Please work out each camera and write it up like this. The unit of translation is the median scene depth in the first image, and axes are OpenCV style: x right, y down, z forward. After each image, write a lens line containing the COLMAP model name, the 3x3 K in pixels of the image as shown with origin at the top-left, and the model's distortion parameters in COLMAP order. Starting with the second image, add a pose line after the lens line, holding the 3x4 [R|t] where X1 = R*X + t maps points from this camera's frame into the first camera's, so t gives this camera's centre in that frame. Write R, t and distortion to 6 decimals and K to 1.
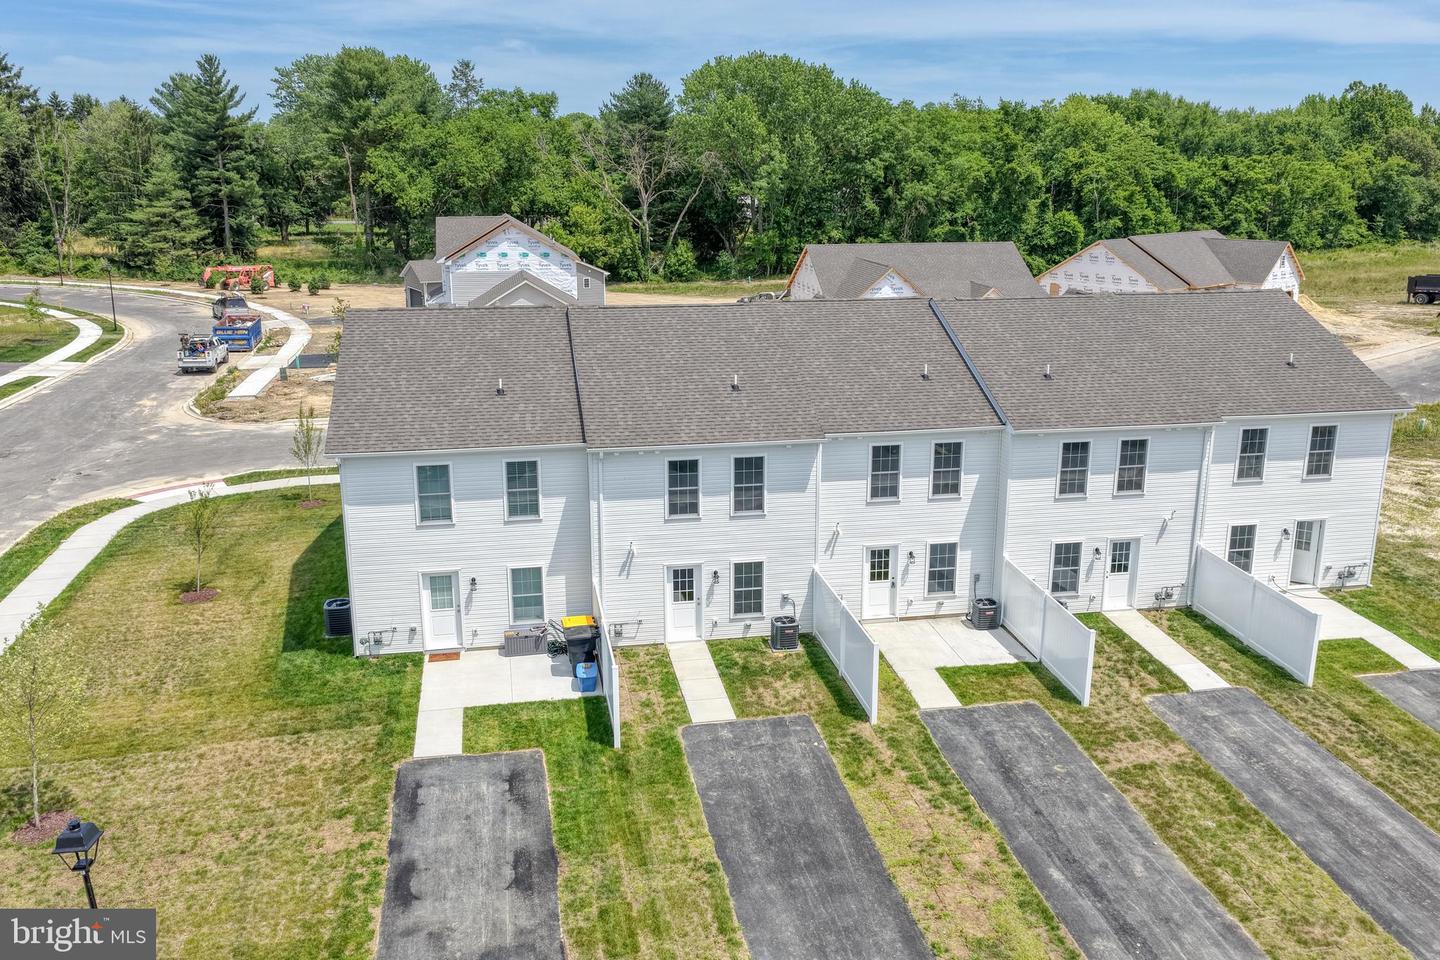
lens RADIAL K [[1139.0, 0, 713.5], [0, 1139.0, 482.2], [0, 0, 1]] dist [-0.008658, 0.031437]
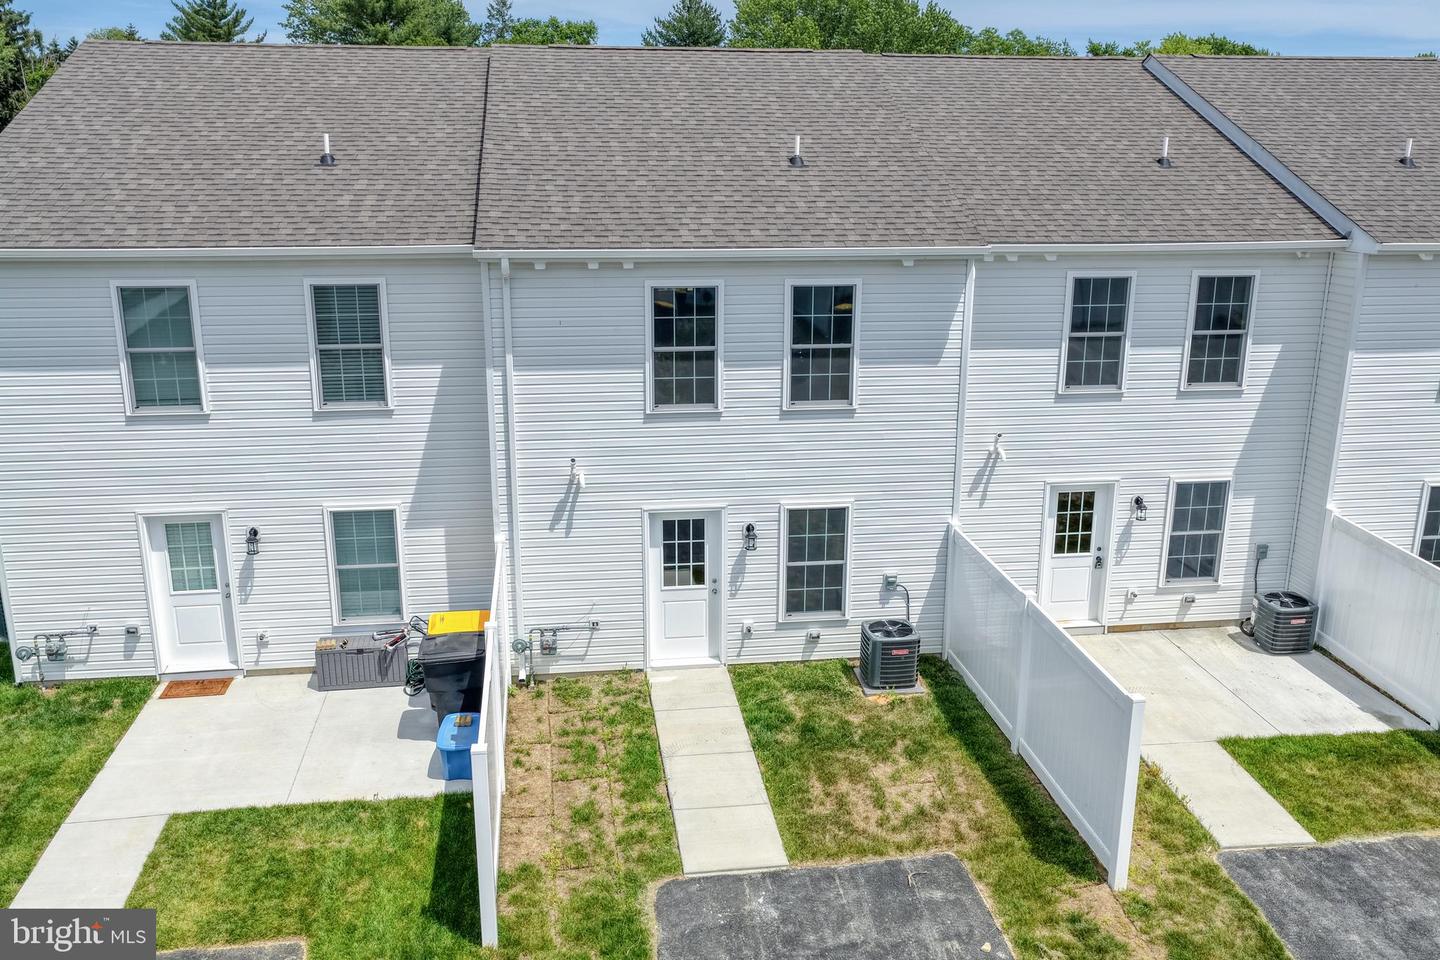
lens RADIAL K [[1127.8, 0, 720.0], [0, 1127.8, 480.0], [0, 0, 1]] dist [-0.006661, 0.022560]
pose [[0.999054, 0.016898, -0.040065, 0.007807], [-0.016611, 0.999834, 0.007485, 0.053207], [0.040185, -0.006813, 0.999169, 0.496521]]
